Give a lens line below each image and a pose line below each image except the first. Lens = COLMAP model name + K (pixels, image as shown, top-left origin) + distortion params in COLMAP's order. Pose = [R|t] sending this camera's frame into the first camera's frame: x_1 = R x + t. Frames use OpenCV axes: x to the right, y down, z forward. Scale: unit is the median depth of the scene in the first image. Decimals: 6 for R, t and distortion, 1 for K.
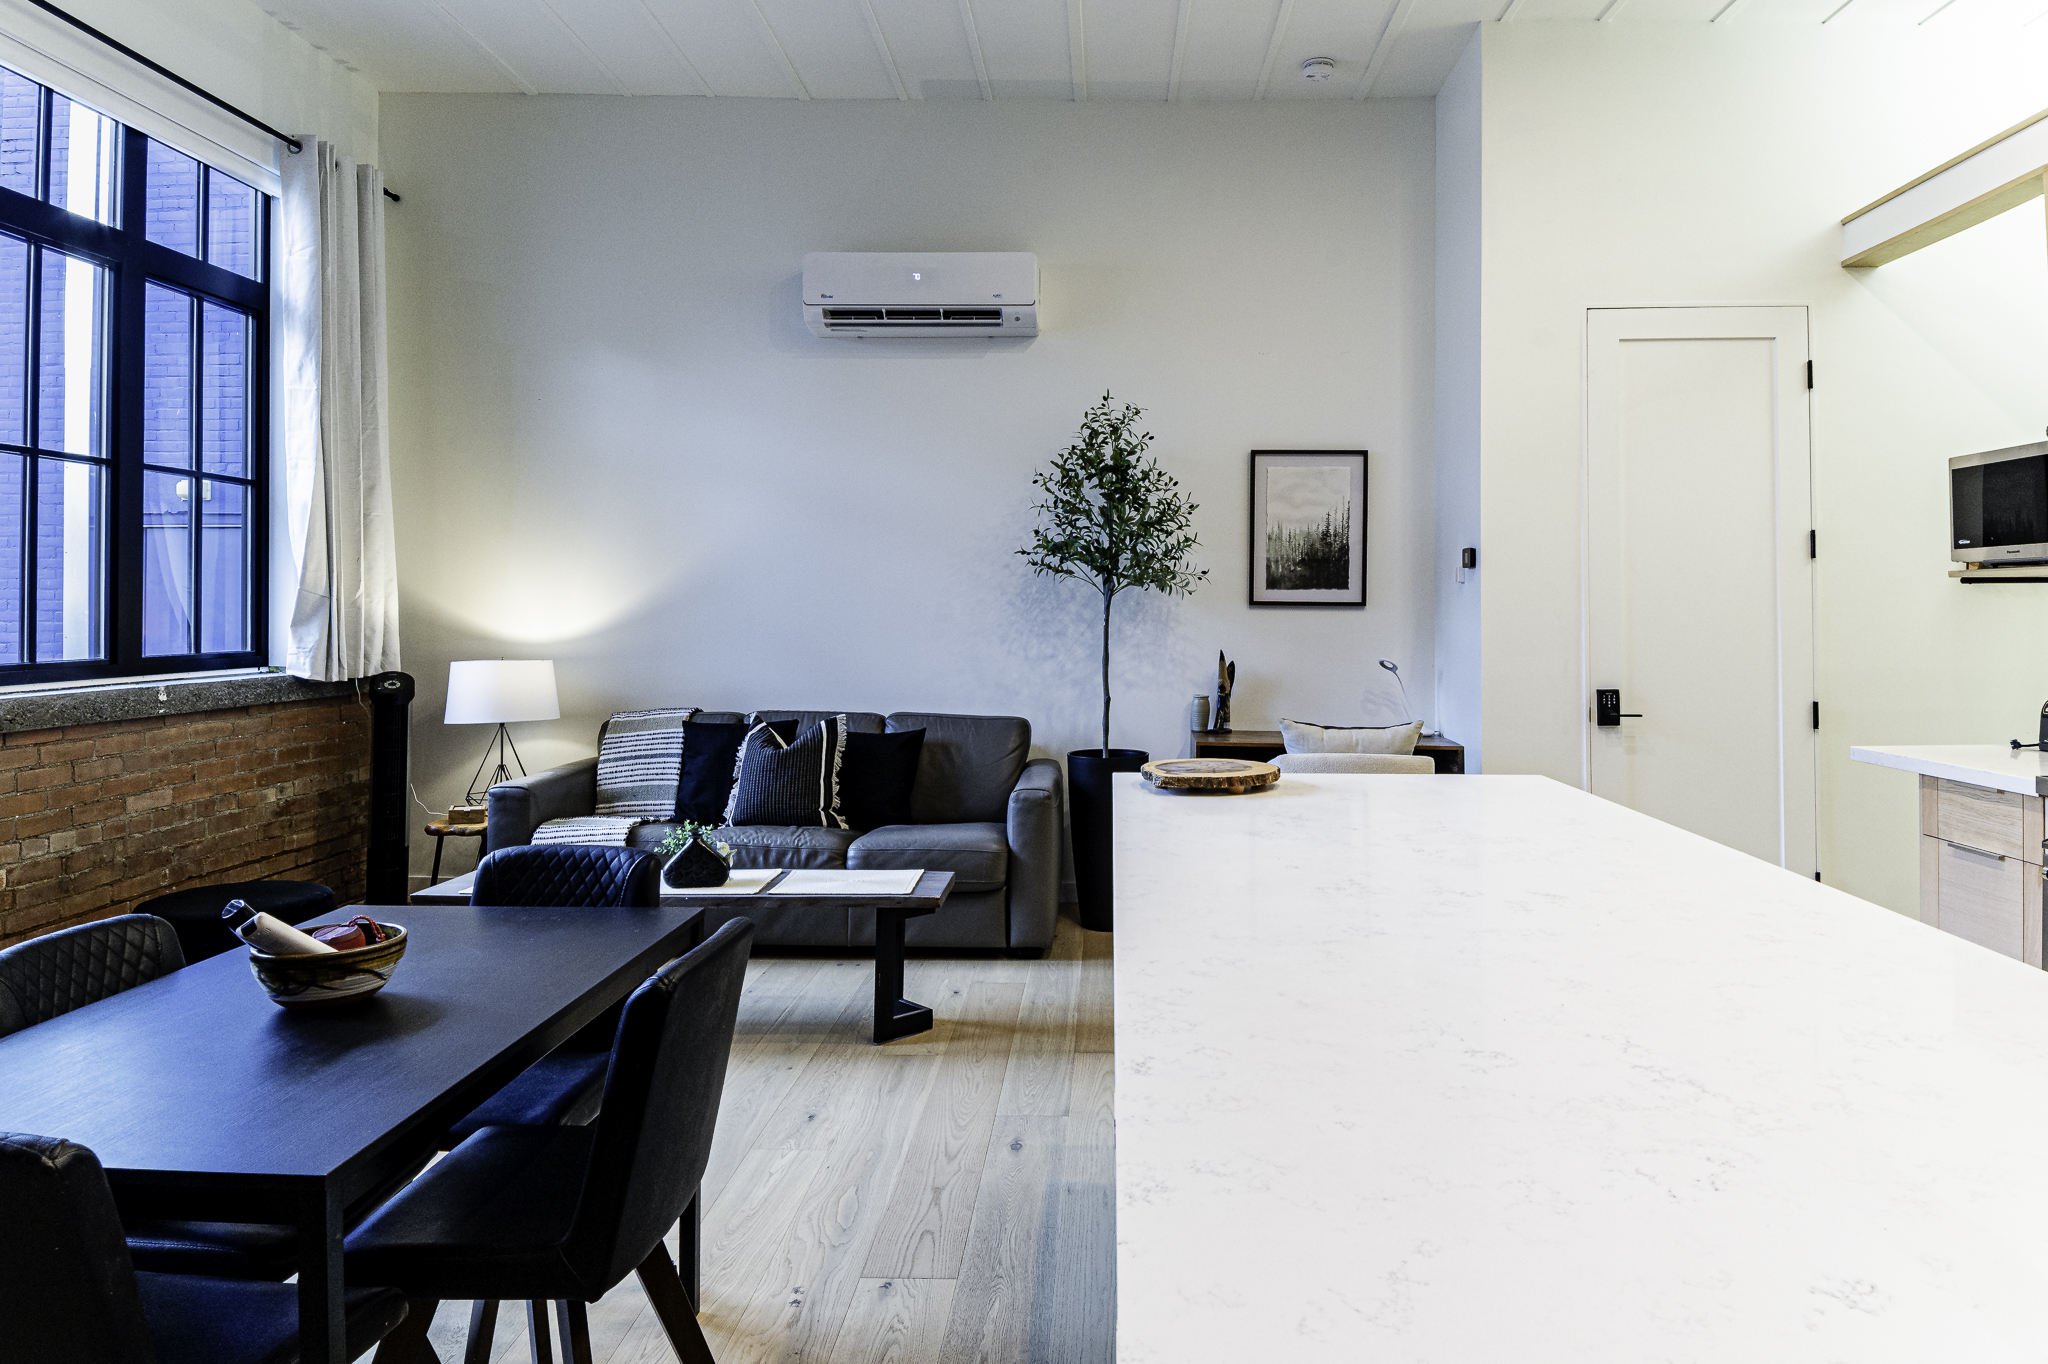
lens RADIAL K [[1212.7, 0, 1103.4], [0, 1212.7, 603.2], [0, 0, 1]] dist [0.019561, -0.017302]
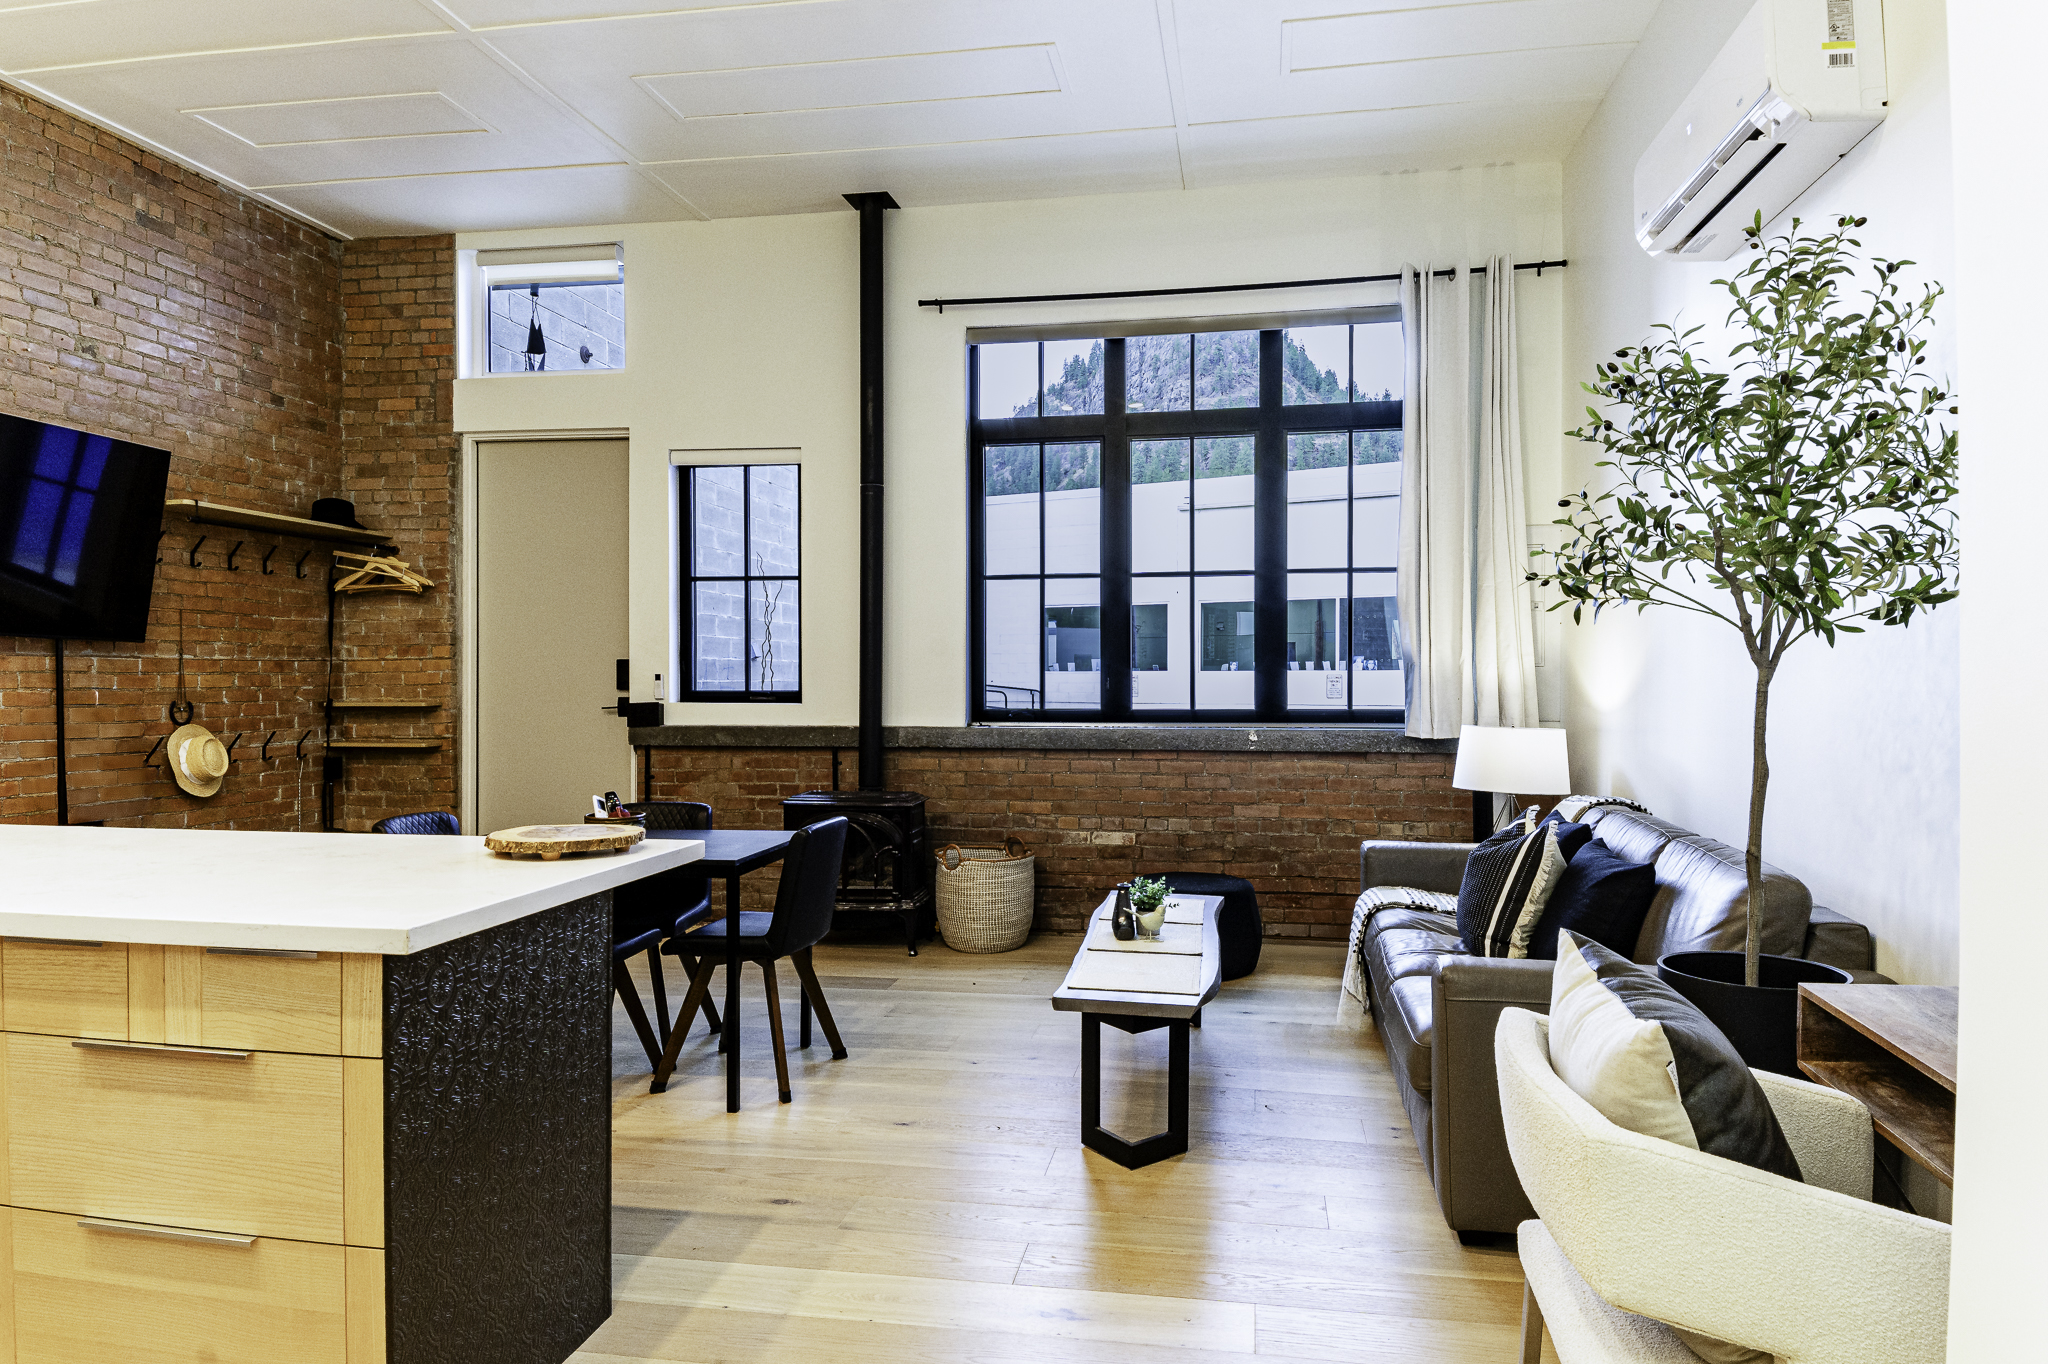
lens RADIAL K [[1212.7, 0, 1043.9], [0, 1212.7, 685.0], [0, 0, 1]] dist [0.019561, -0.017302]
pose [[-0.145007, 0.005750, -0.989414, 0.628234], [0.004757, 0.999976, 0.005115, 0.008697], [0.989419, -0.003965, -0.145030, 0.957407]]
